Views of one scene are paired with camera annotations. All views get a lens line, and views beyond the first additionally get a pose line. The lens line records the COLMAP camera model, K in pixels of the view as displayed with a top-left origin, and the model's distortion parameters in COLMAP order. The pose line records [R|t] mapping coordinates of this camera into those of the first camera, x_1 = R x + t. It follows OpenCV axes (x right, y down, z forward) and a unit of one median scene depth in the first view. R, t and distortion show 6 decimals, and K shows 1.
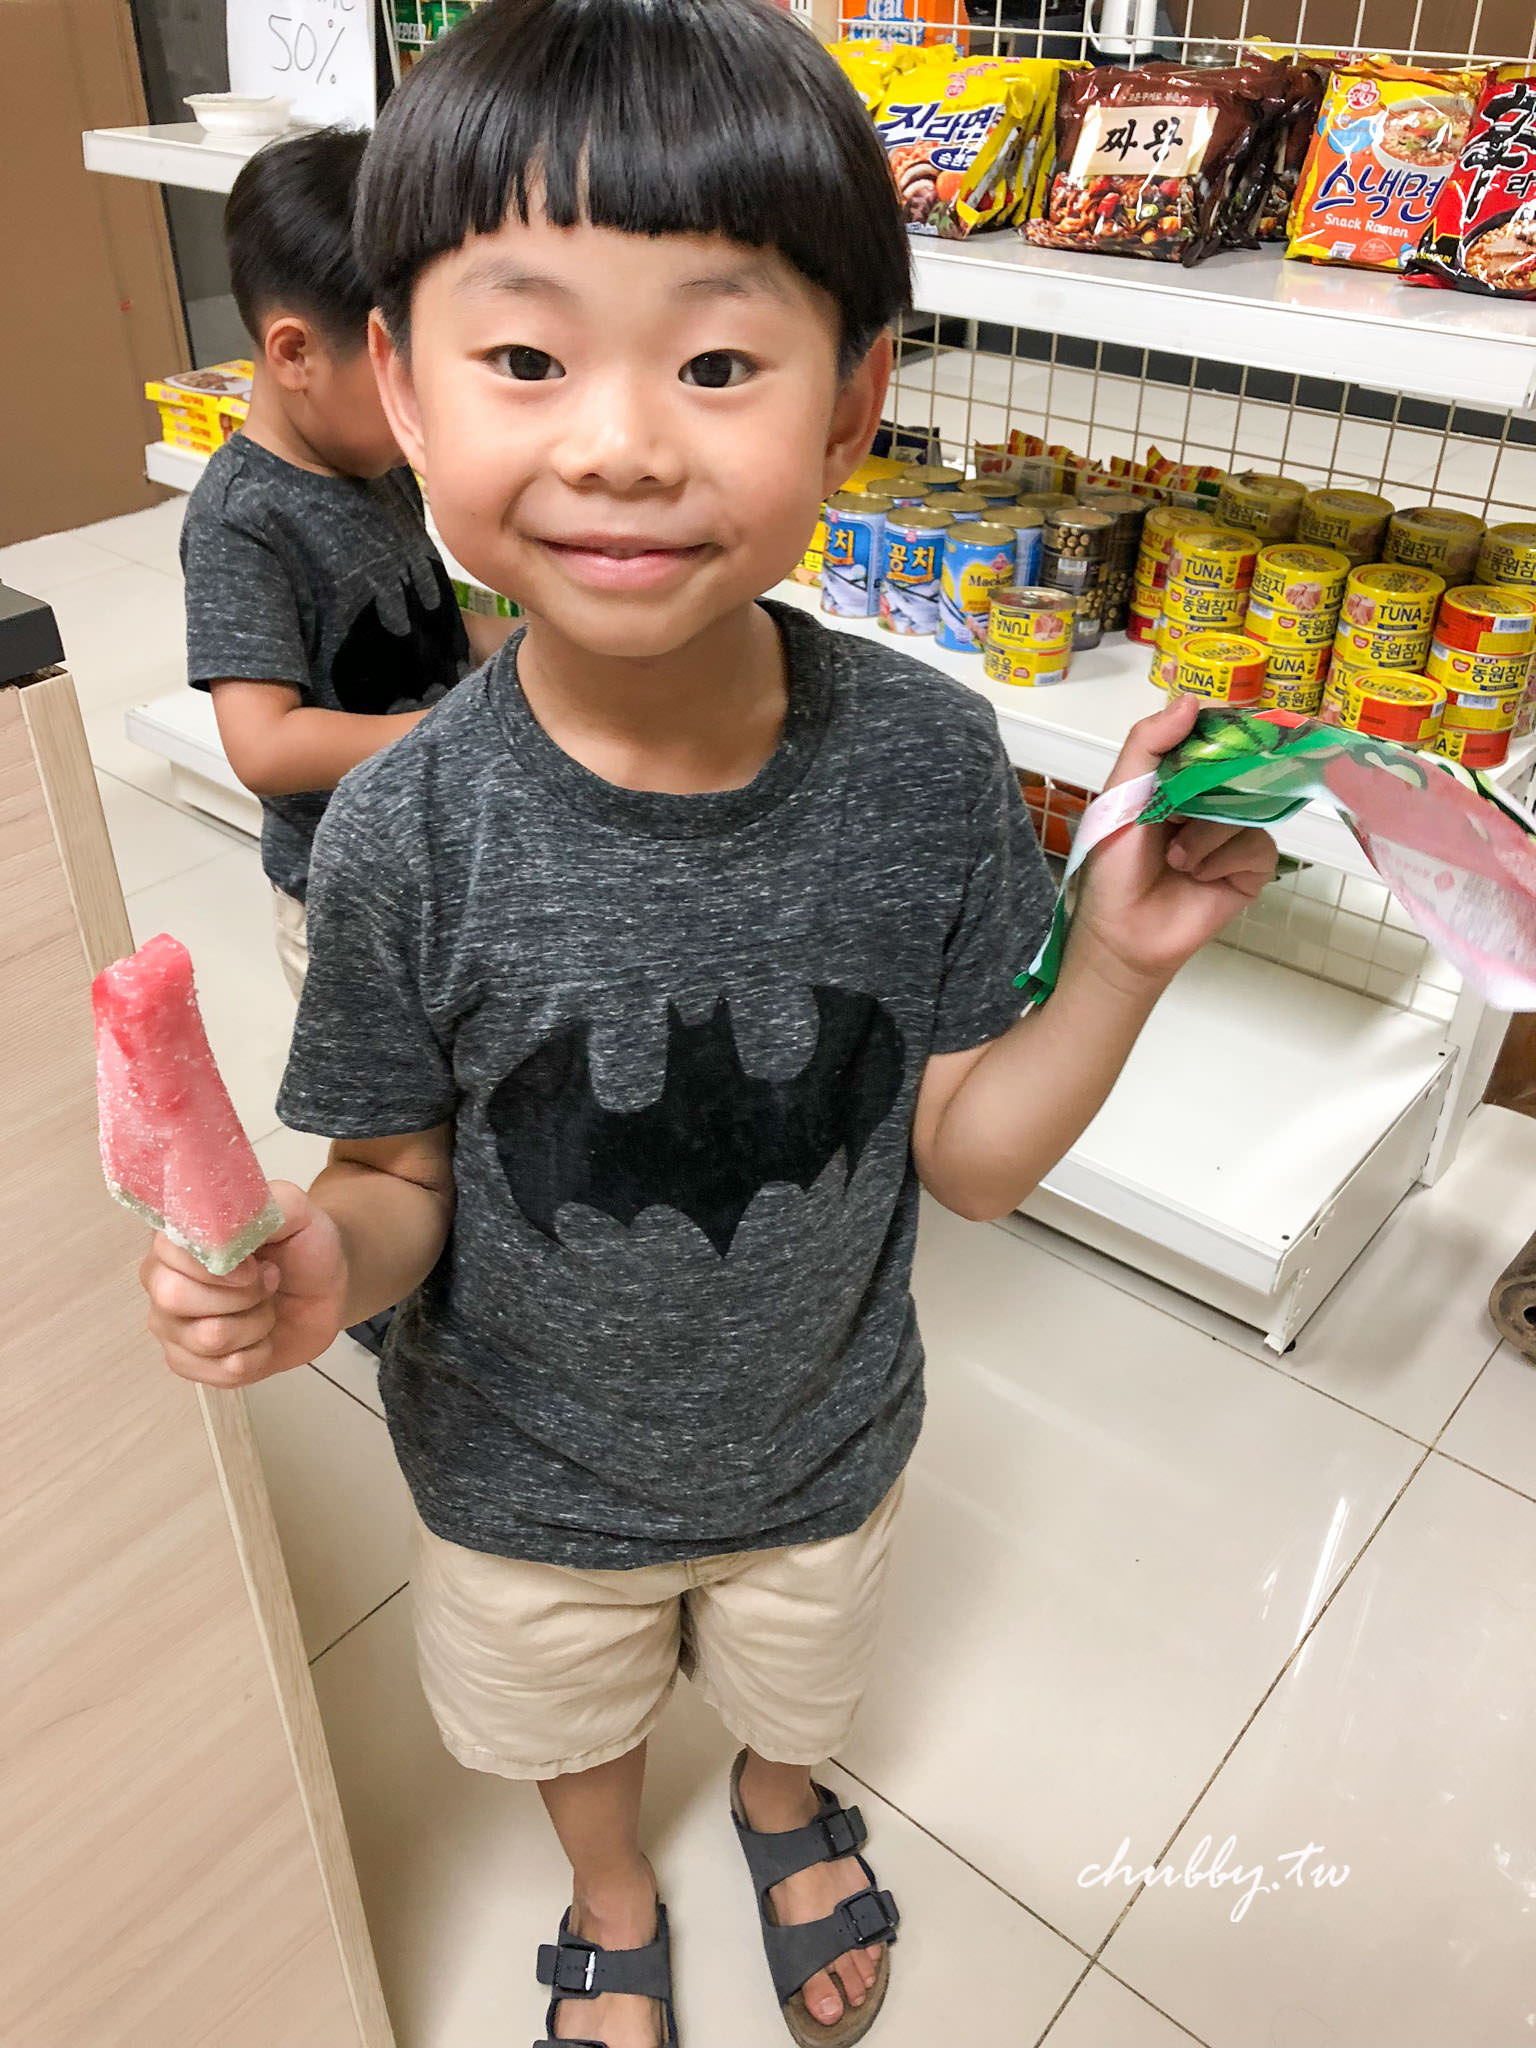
lens RADIAL K [[1671.3, 0, 767.3], [0, 1671.3, 1023.6], [0, 0, 1]] dist [0.032305, -0.009609]
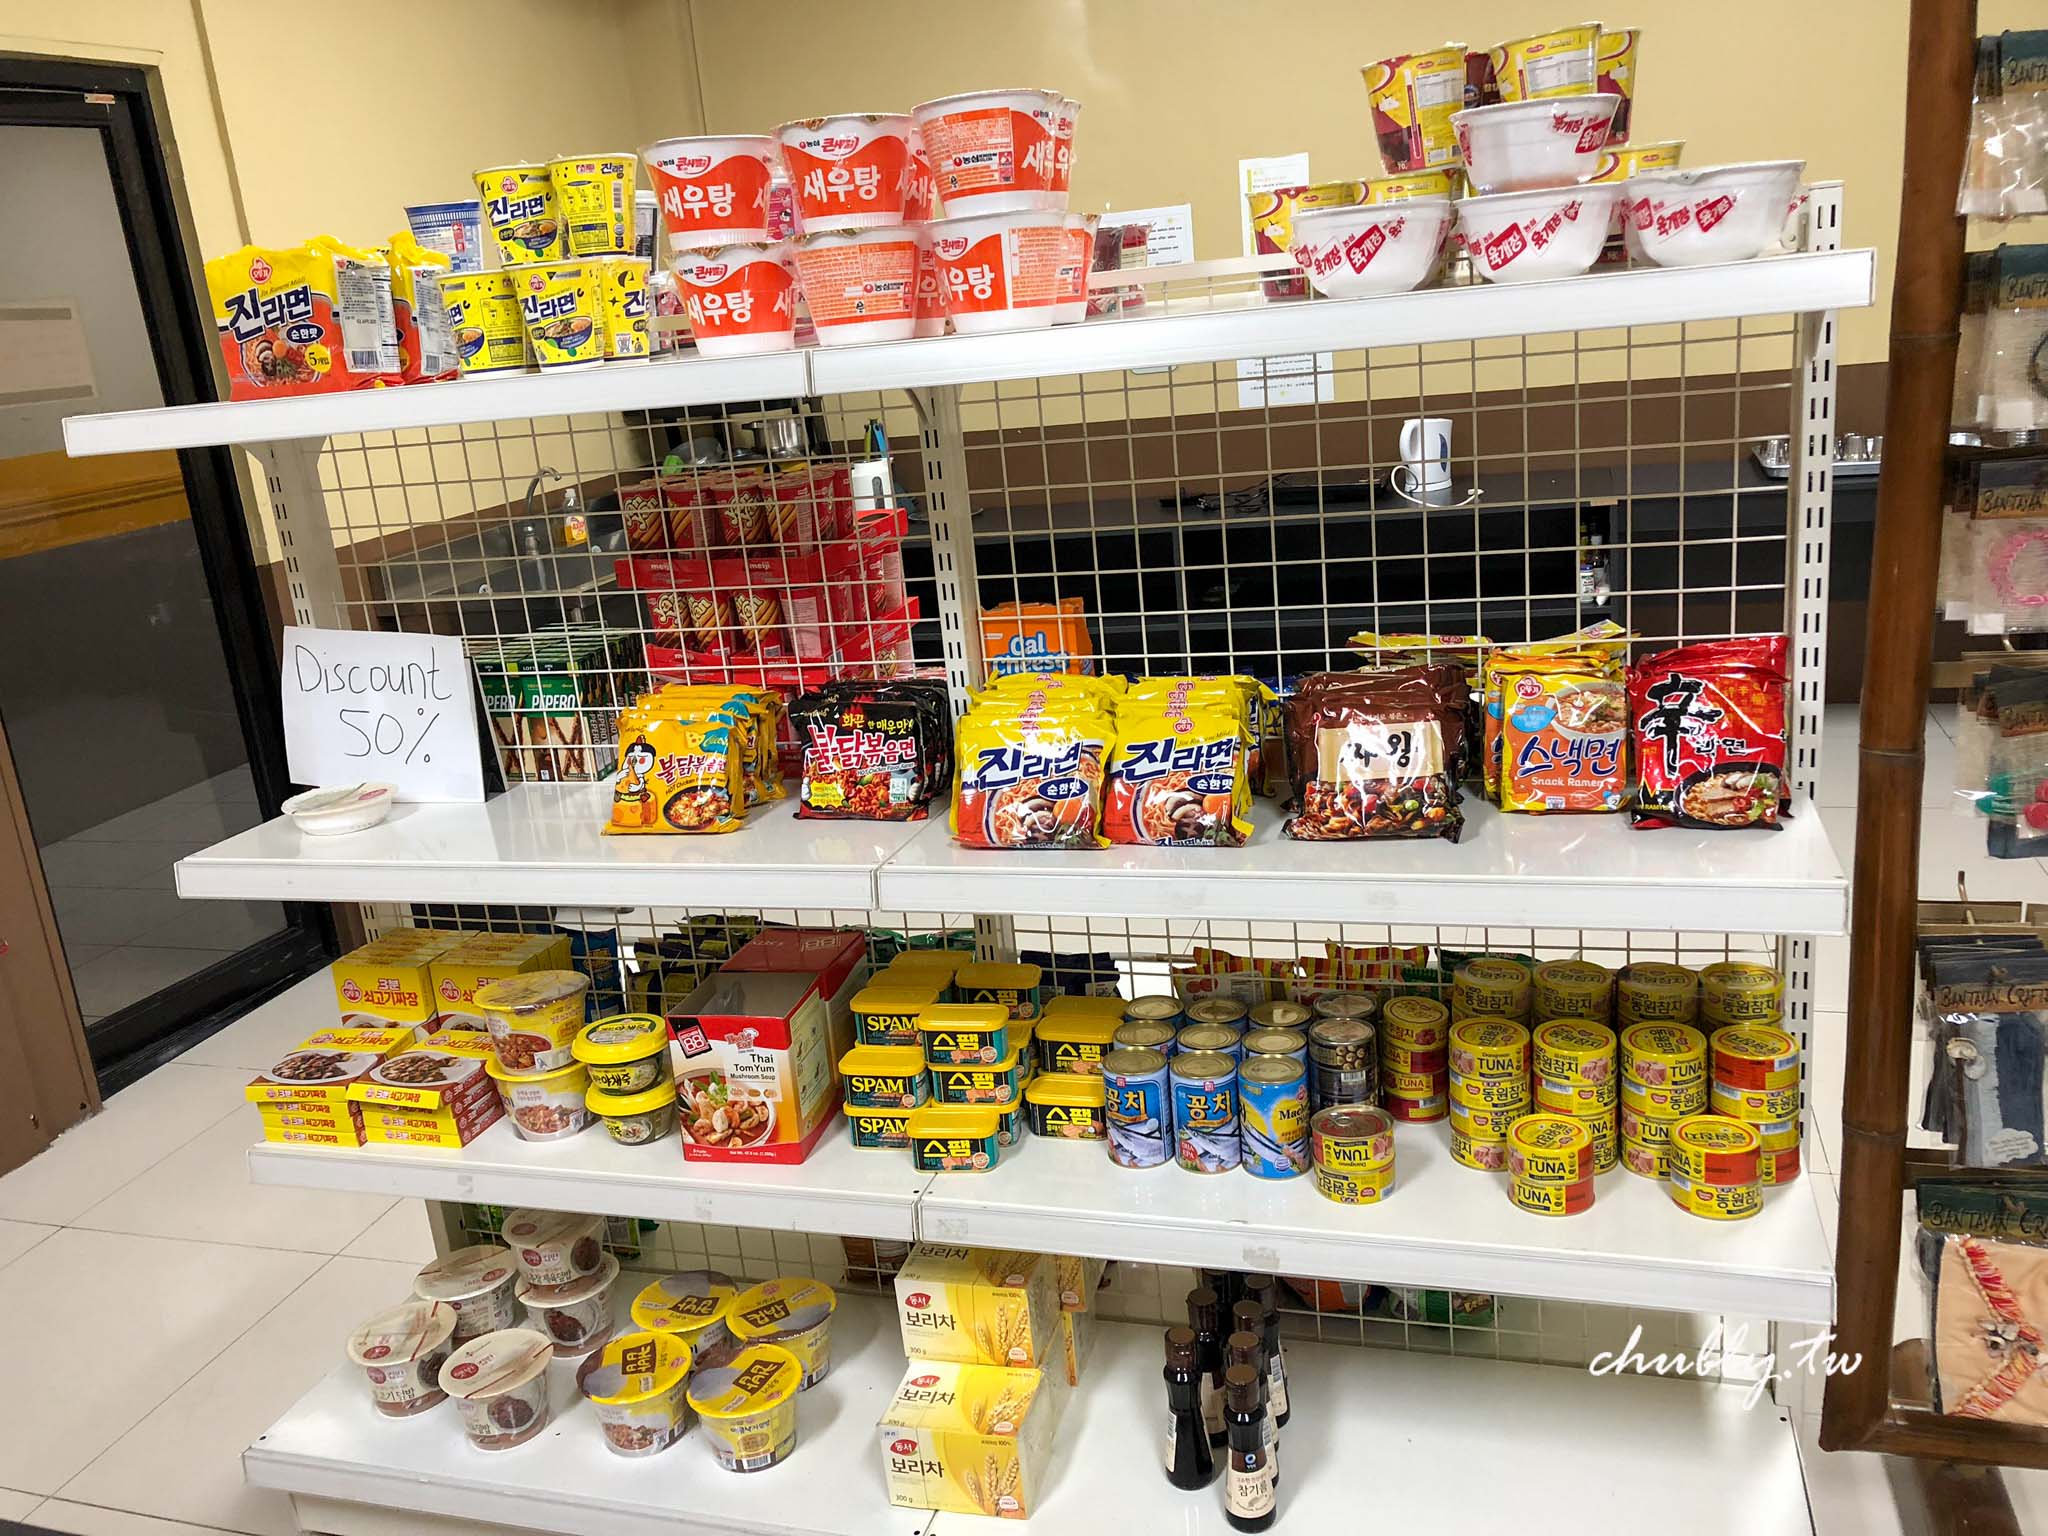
lens RADIAL K [[1671.3, 0, 1017.2], [0, 1671.3, 773.4], [0, 0, 1]] dist [0.032305, -0.009609]
pose [[0.923238, -0.194616, 0.331293, -0.373957], [0.292313, 0.915362, -0.276885, -0.236839], [-0.249367, 0.352472, 0.901986, 0.006617]]
